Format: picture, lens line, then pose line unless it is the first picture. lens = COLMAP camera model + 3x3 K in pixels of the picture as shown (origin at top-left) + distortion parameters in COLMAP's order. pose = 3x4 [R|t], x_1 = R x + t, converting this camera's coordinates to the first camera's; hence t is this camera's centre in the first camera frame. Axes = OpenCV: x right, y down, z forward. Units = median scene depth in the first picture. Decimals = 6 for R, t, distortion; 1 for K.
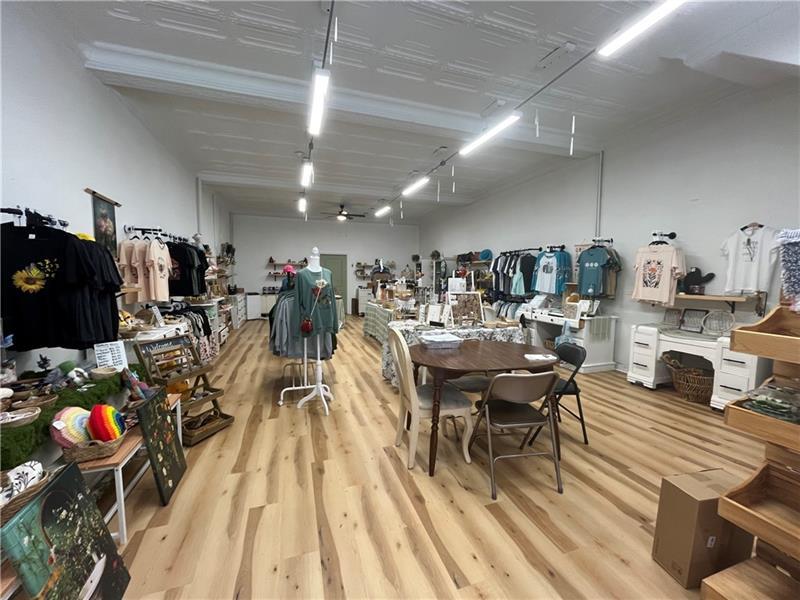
lens RADIAL K [[325.2, 0, 398.3], [0, 325.2, 302.3], [0, 0, 1]] dist [-0.002108, -0.000213]
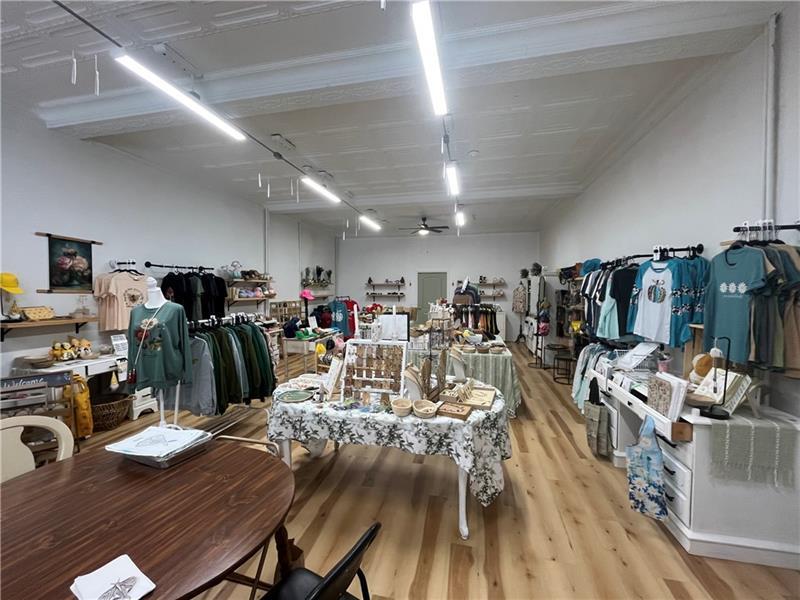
lens RADIAL K [[325.2, 0, 400.9], [0, 325.2, 300.5], [0, 0, 1]] dist [-0.002108, -0.000213]
pose [[0.857826, 0.008912, -0.513863, 0.380066], [-0.034818, 0.998560, -0.040807, -0.057867], [0.512759, 0.052897, 0.856901, 0.365806]]
